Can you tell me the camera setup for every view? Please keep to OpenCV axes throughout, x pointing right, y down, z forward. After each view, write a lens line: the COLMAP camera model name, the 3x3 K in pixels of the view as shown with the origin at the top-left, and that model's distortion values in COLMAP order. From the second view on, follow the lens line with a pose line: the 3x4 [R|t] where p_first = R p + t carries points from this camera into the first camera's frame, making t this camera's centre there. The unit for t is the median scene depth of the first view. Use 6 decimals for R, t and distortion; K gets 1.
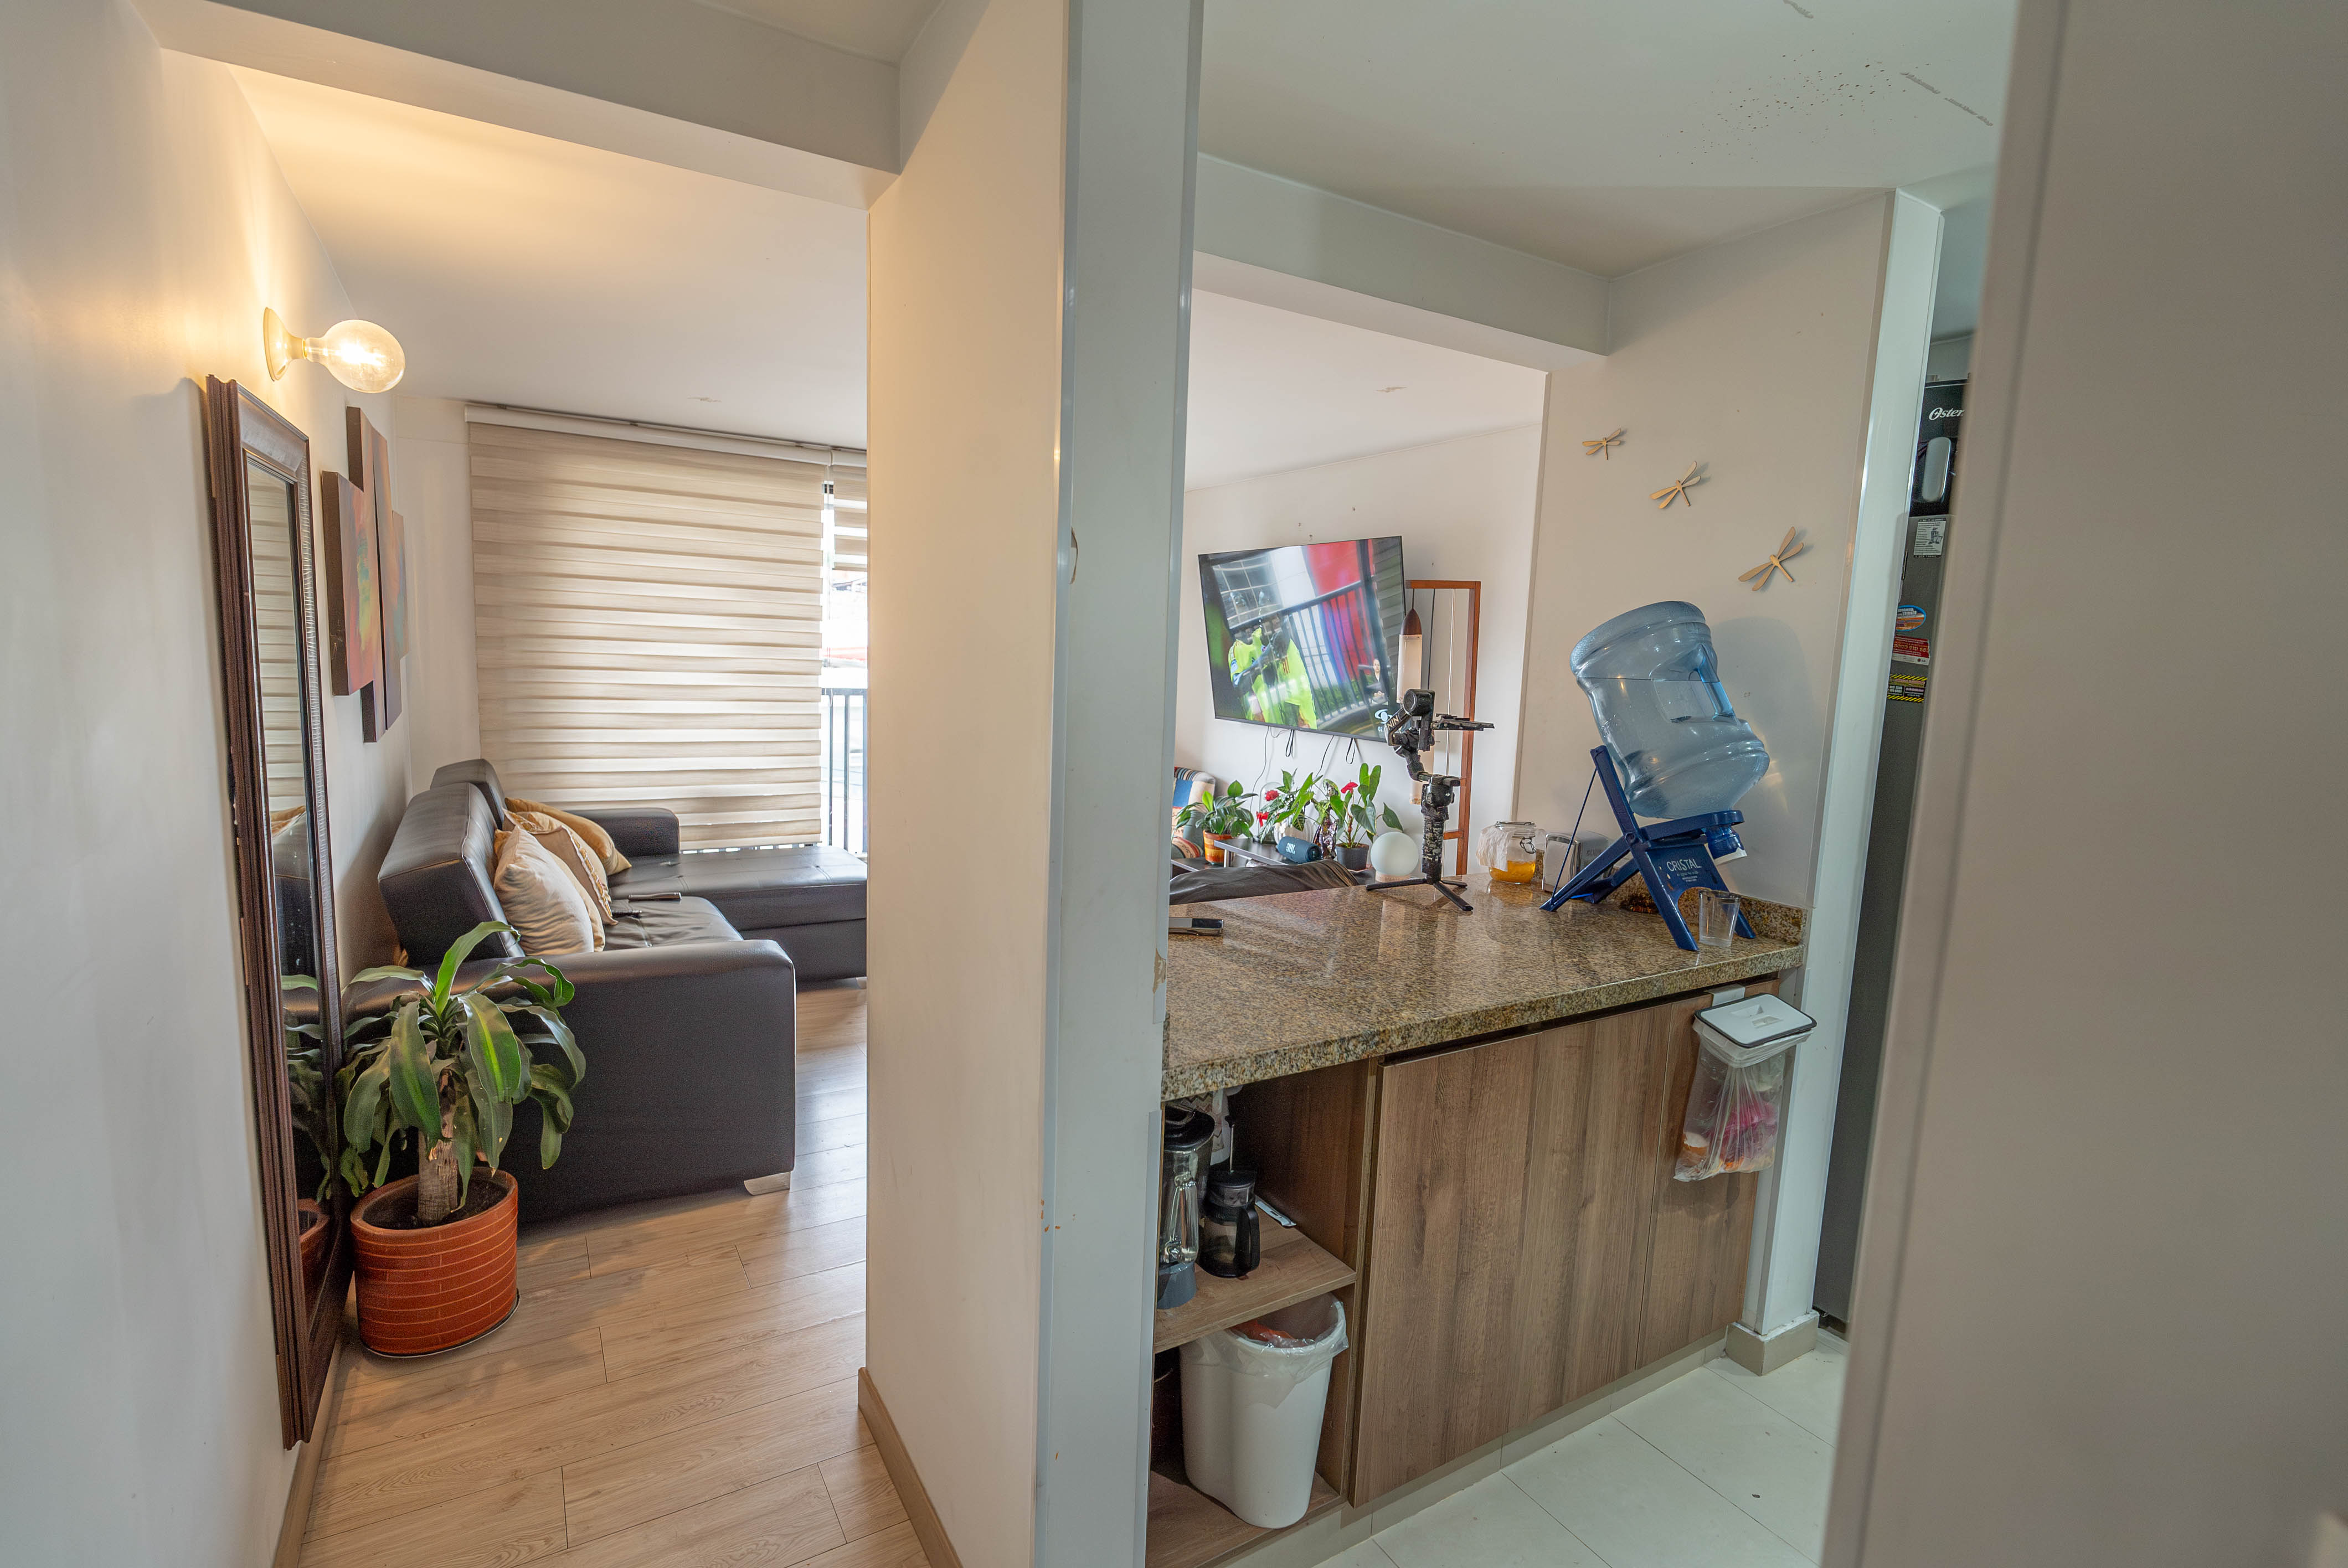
lens RADIAL K [[1096.5, 0, 1172.6], [0, 1096.5, 782.9], [0, 0, 1]] dist [-0.003798, -0.000397]
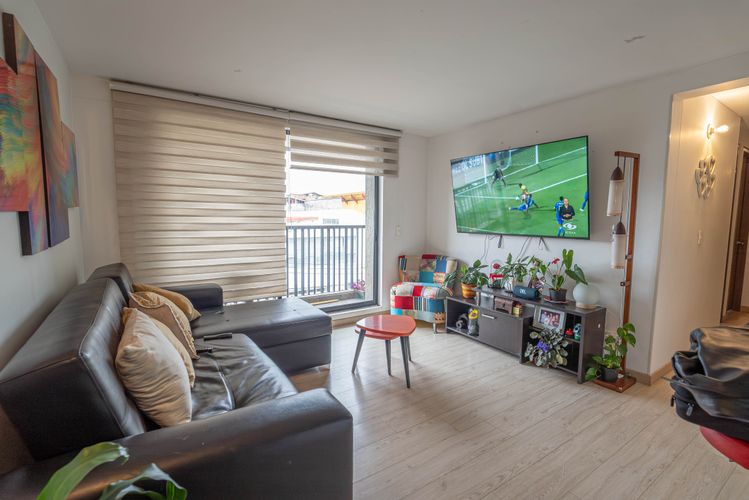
lens RADIAL K [[349.8, 0, 373.1], [0, 349.8, 249.4], [0, 0, 1]] dist [-0.003798, -0.000397]
pose [[0.998655, -0.035177, 0.038076, -0.210107], [0.036394, 0.998833, -0.031760, -0.009788], [-0.036915, 0.033103, 0.998770, 0.368977]]
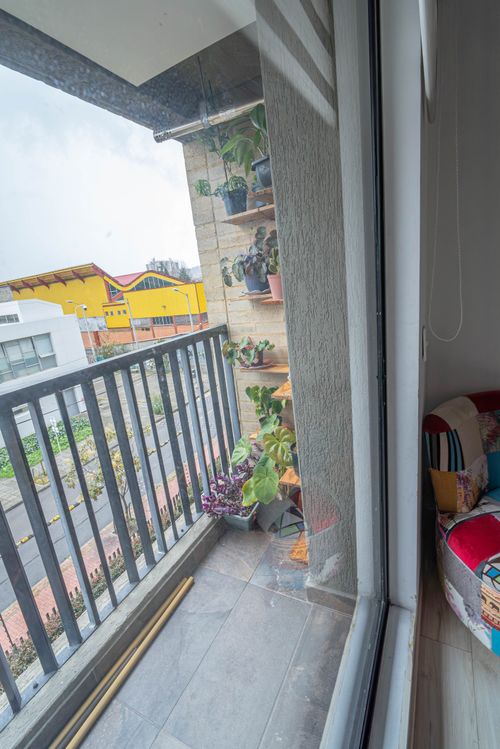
lens RADIAL K [[349.8, 0, 251.6], [0, 349.8, 374.0], [0, 0, 1]] dist [-0.003798, -0.000397]
pose [[0.842652, -0.279752, 0.460084, -0.305542], [0.223905, 0.959116, 0.173100, -0.104712], [-0.489698, -0.042848, 0.870838, 0.929502]]
